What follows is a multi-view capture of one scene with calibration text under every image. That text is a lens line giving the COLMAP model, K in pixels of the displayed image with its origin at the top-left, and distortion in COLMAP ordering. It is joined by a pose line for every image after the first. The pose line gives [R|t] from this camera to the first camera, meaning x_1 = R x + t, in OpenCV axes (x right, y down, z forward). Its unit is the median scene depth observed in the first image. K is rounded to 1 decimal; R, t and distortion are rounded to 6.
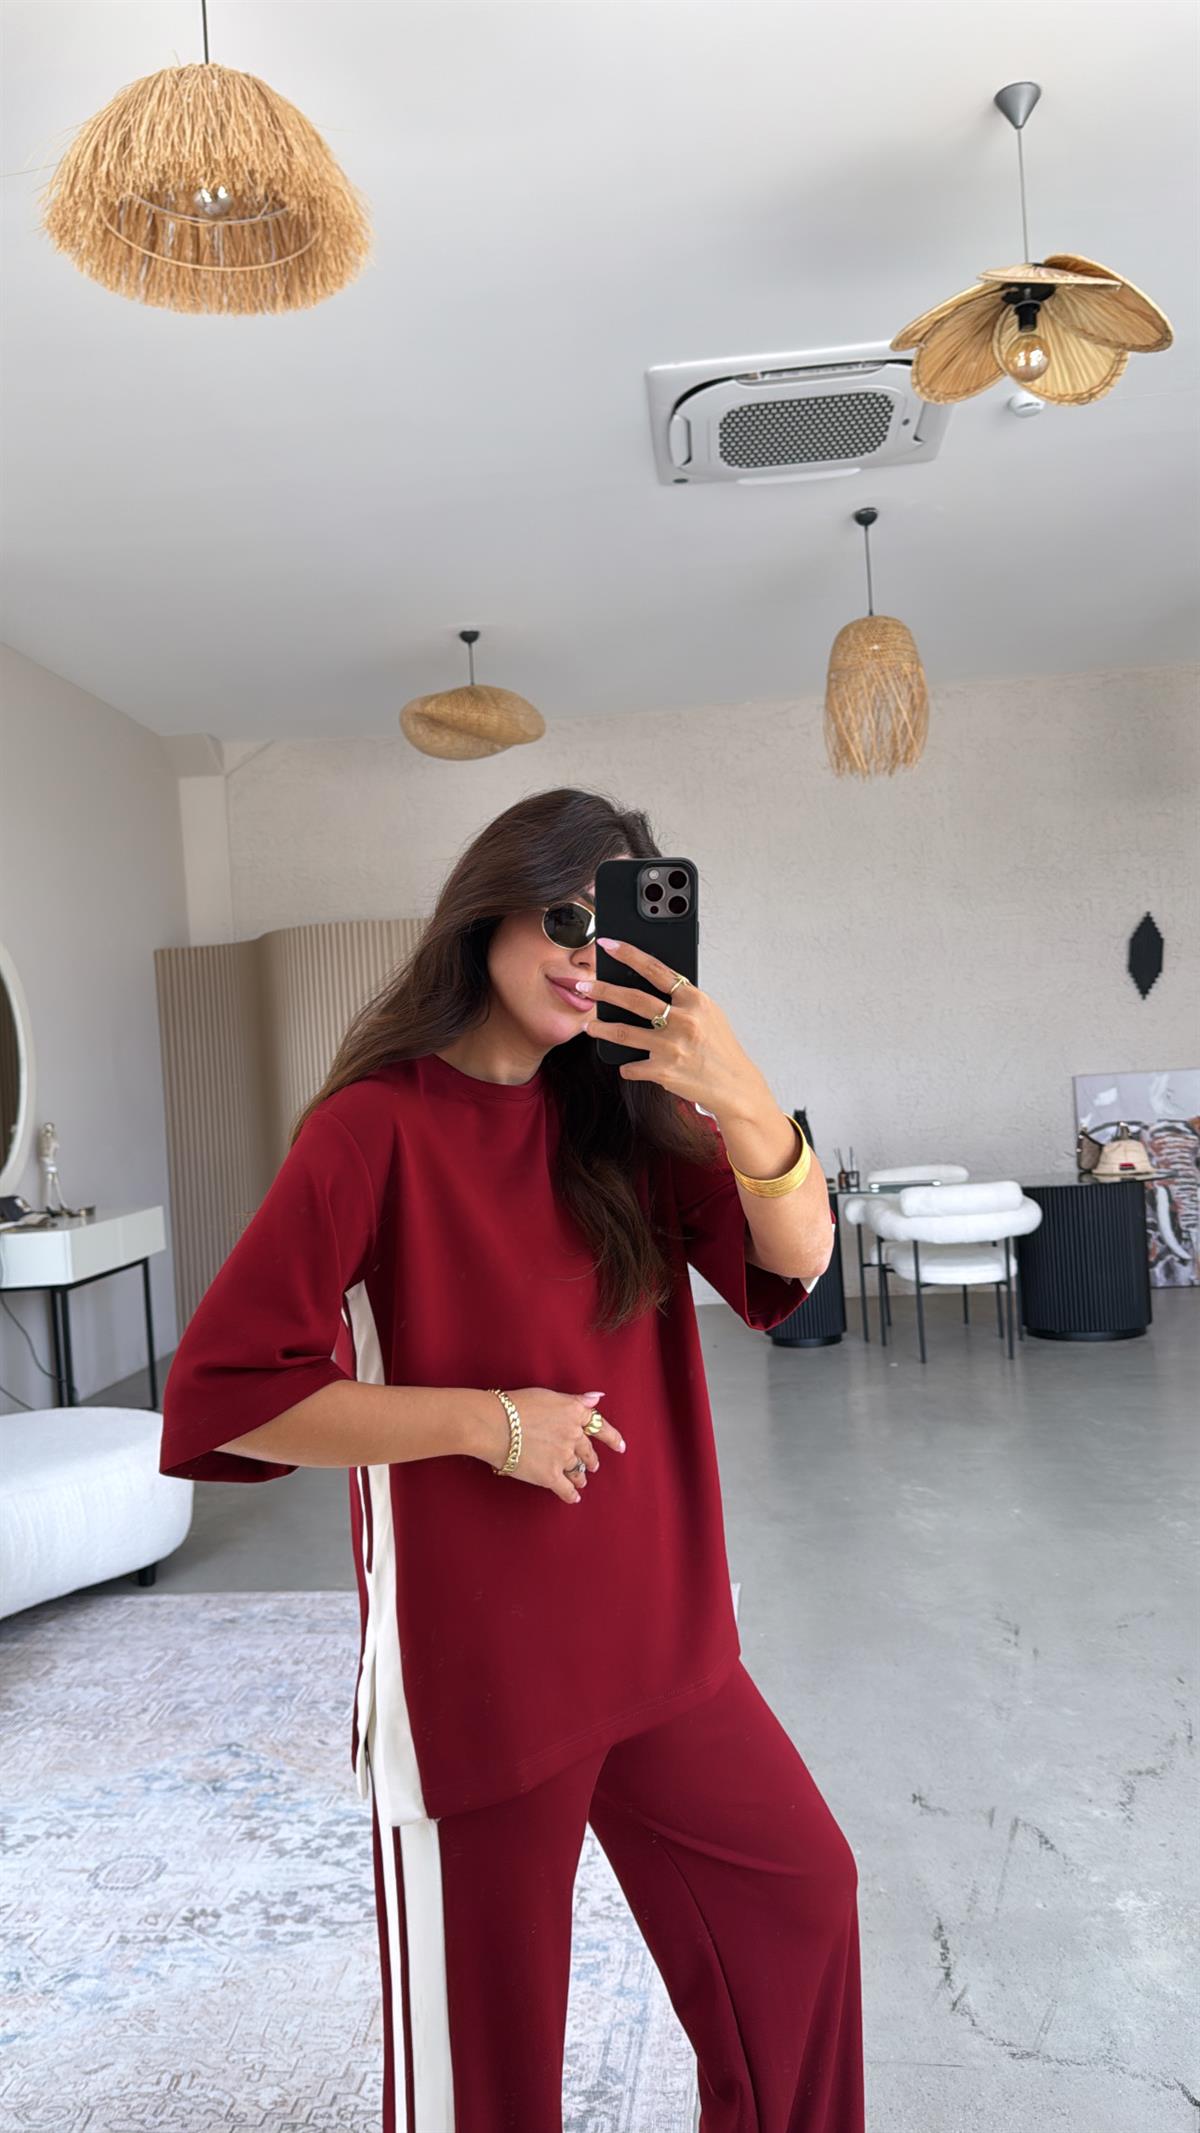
lens RADIAL K [[1516.6, 0, 633.3], [0, 1516.6, 1072.7], [0, 0, 1]] dist [-0.071445, -0.000669]
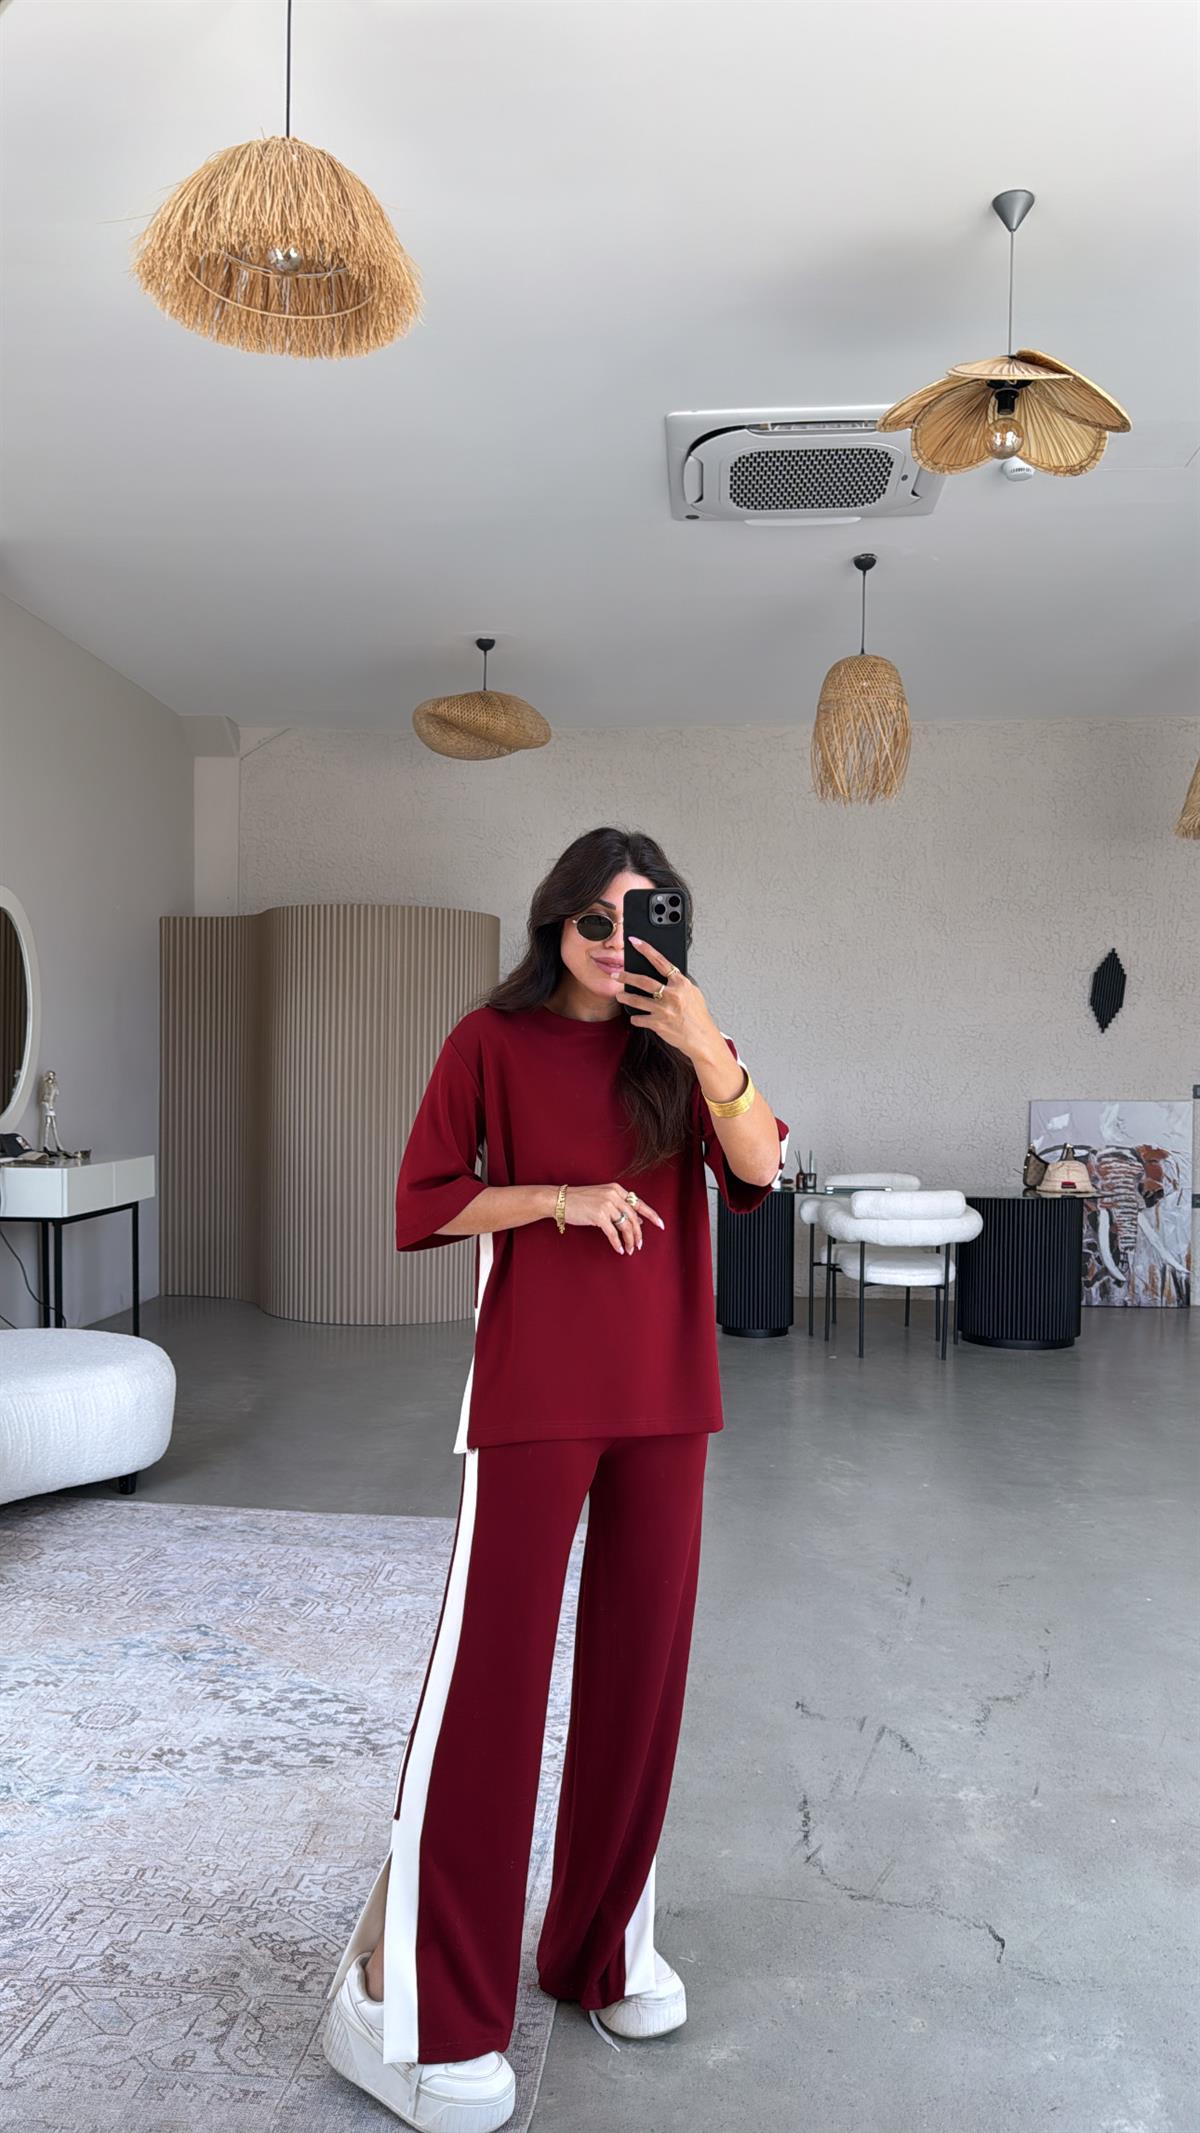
lens RADIAL K [[1516.6, 0, 619.6], [0, 1516.6, 1068.4], [0, 0, 1]] dist [-0.071445, -0.000669]
pose [[0.997398, 0.072087, 0.000006, 0.013030], [-0.072086, 0.997387, -0.004734, 0.012095], [-0.000347, 0.004721, 0.999989, -0.109104]]
